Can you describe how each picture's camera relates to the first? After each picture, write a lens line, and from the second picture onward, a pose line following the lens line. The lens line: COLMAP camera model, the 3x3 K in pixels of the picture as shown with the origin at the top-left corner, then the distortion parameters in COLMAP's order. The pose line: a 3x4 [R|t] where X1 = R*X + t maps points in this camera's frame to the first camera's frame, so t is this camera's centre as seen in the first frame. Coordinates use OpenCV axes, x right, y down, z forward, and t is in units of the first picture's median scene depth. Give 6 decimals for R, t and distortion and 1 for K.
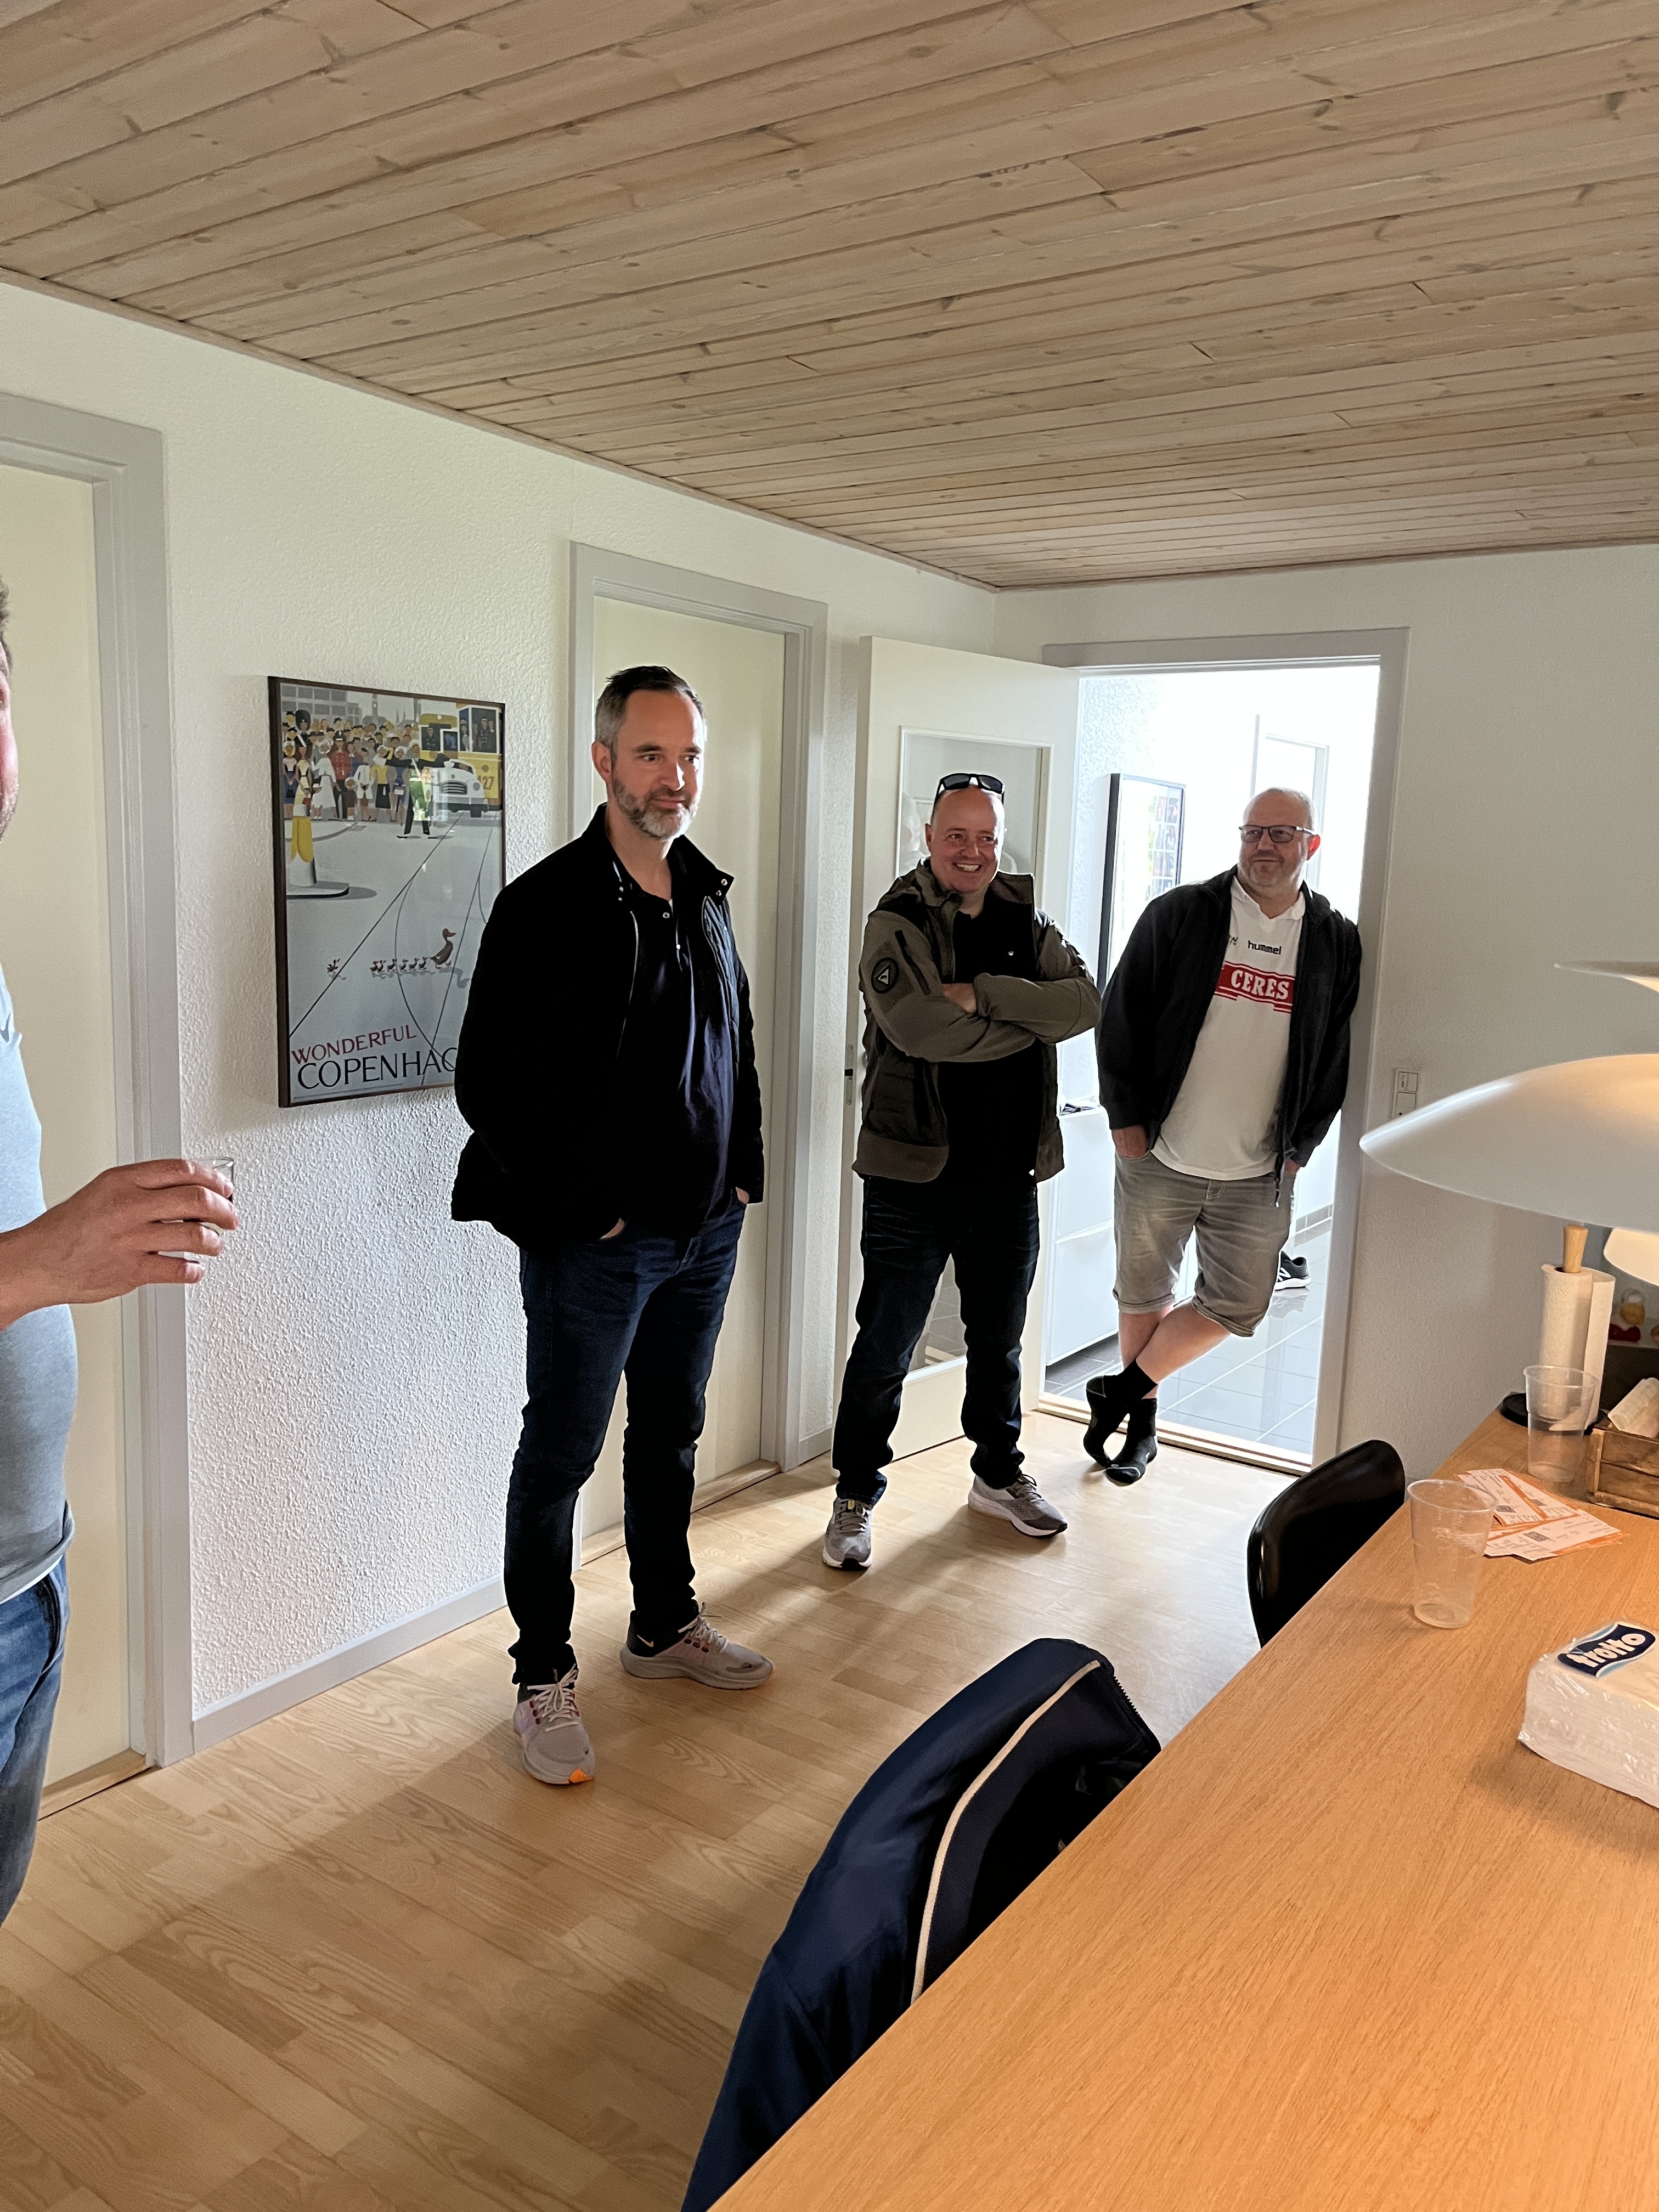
lens RADIAL K [[1661.3, 0, 833.8], [0, 1661.3, 1152.1], [0, 0, 1]] dist [0.040619, -0.075968]
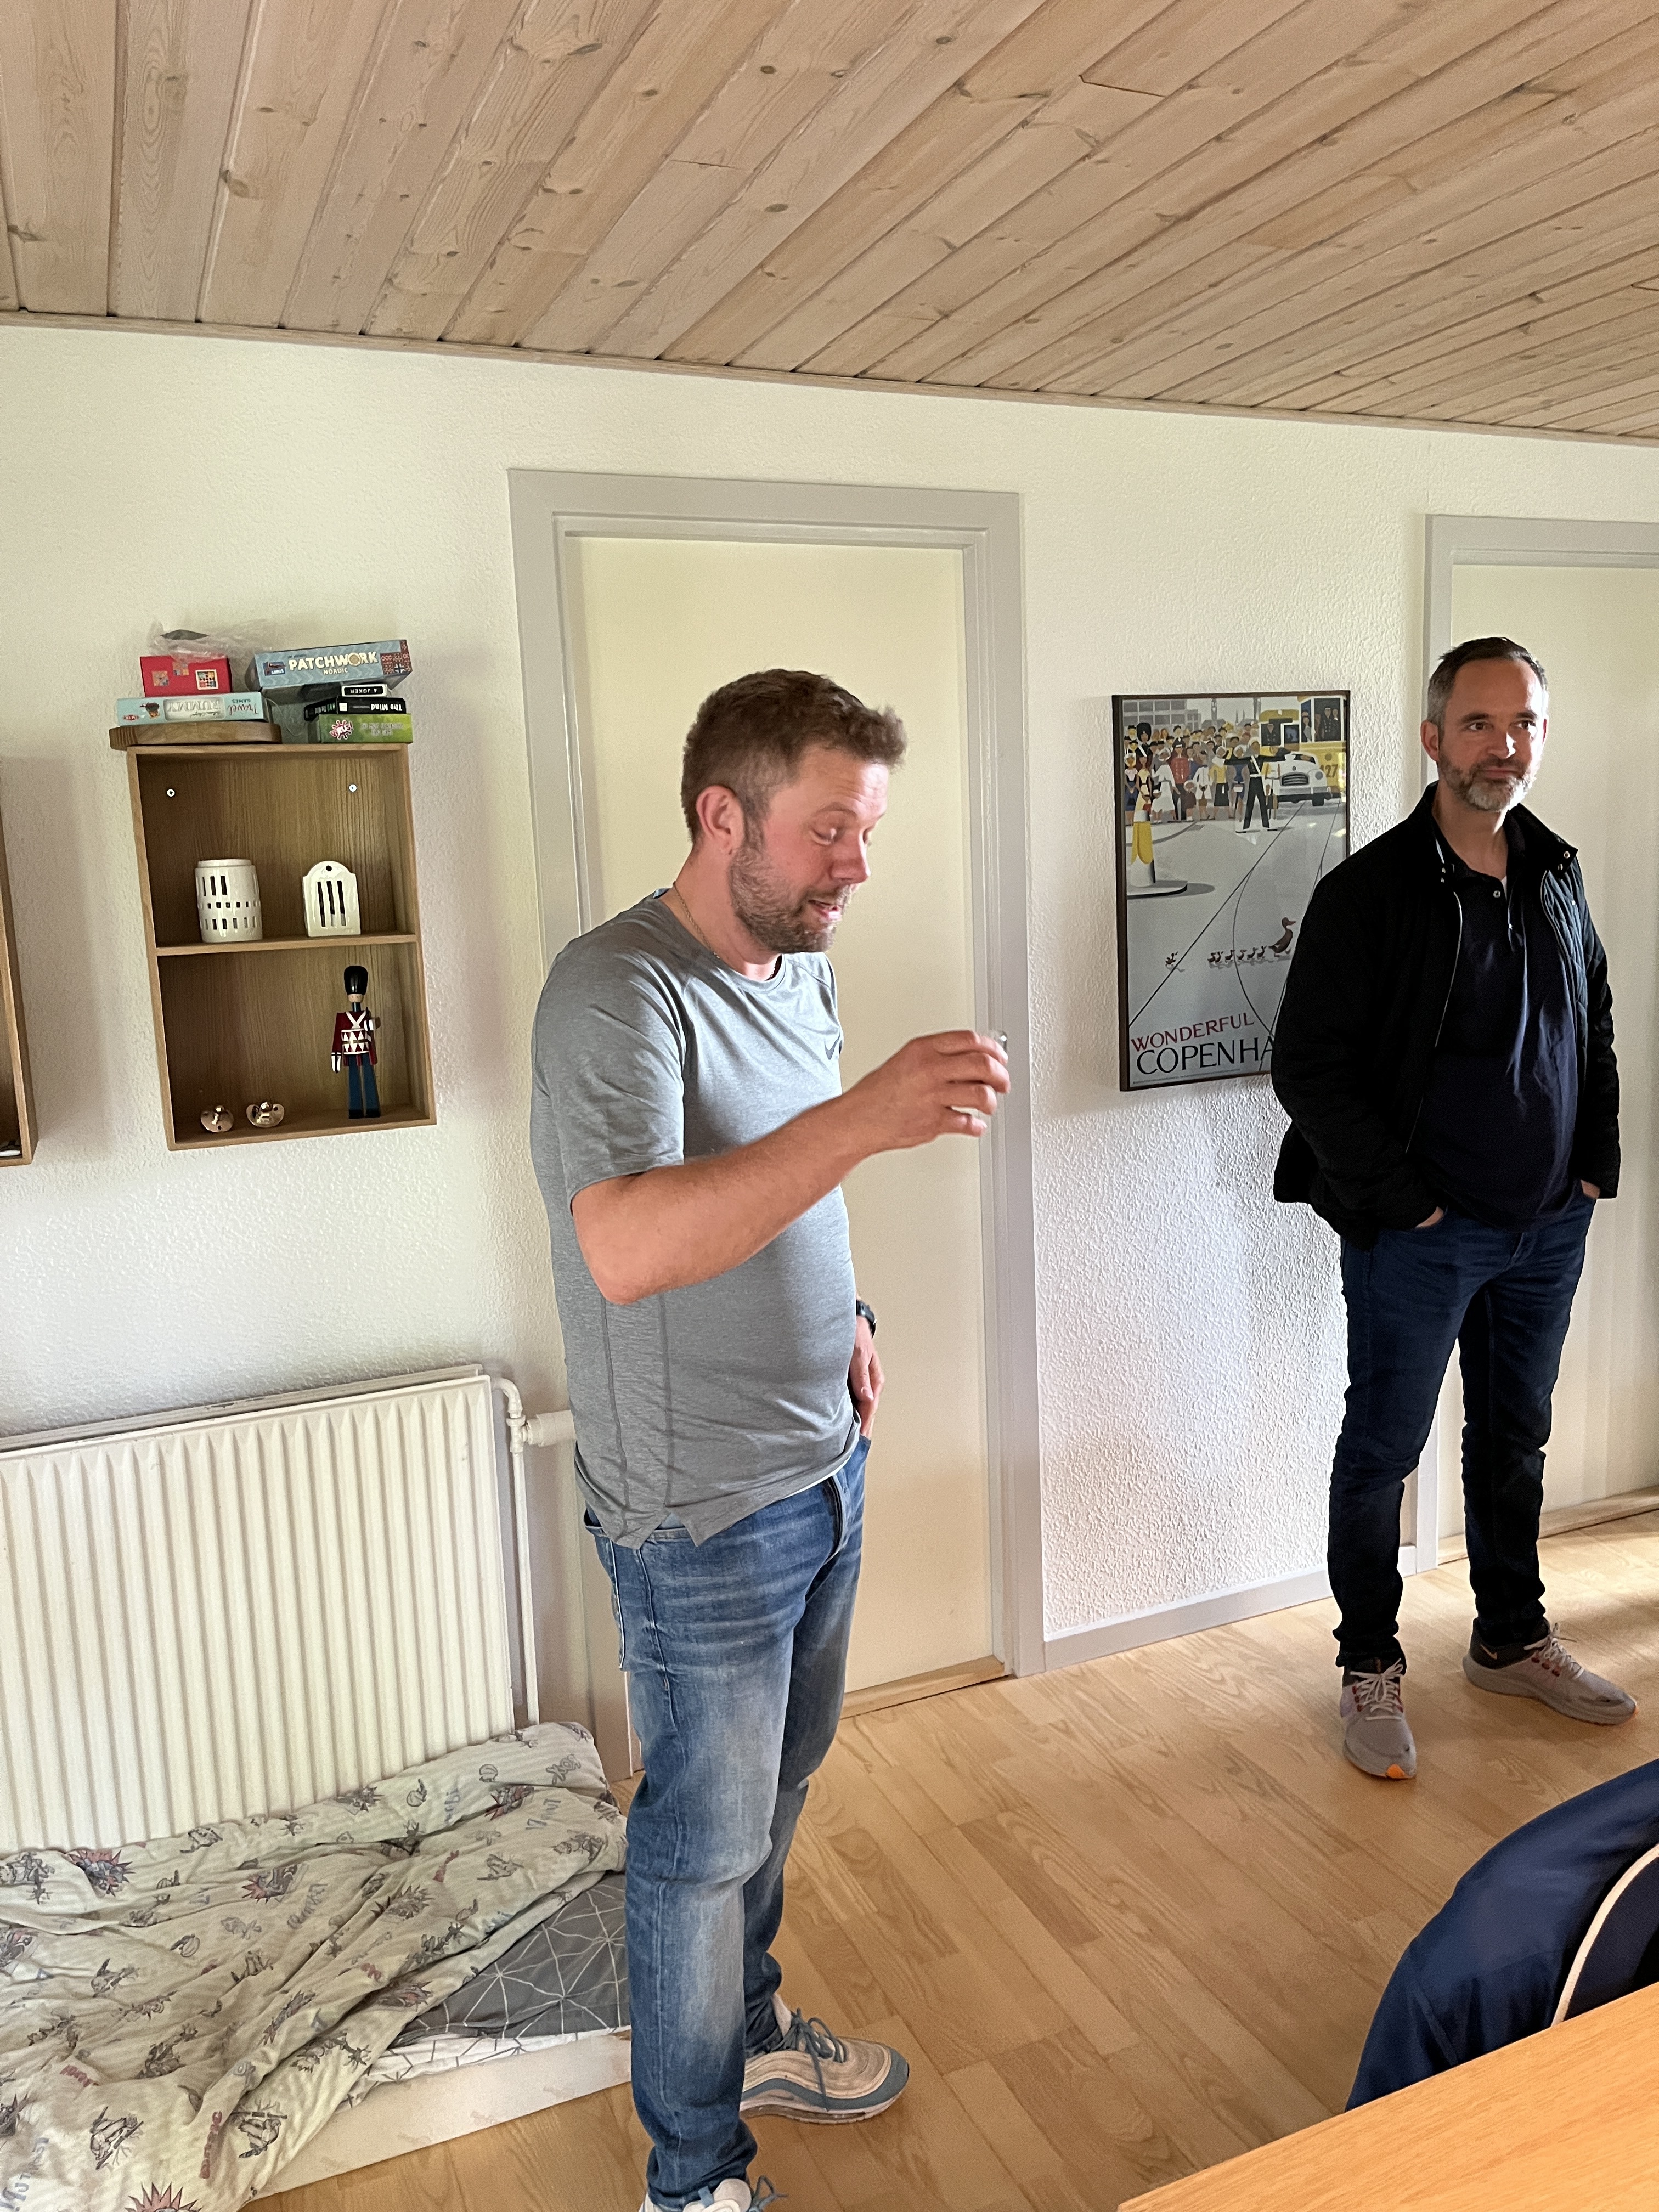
lens RADIAL K [[1682.7, 0, 831.3], [0, 1682.7, 1138.1], [0, 0, 1]] dist [0.004045, -0.011872]
pose [[0.834929, 0.023626, -0.549851, 0.113060], [-0.021400, 0.999716, 0.010460, -0.003886], [0.549942, 0.003034, 0.835197, -0.017178]]
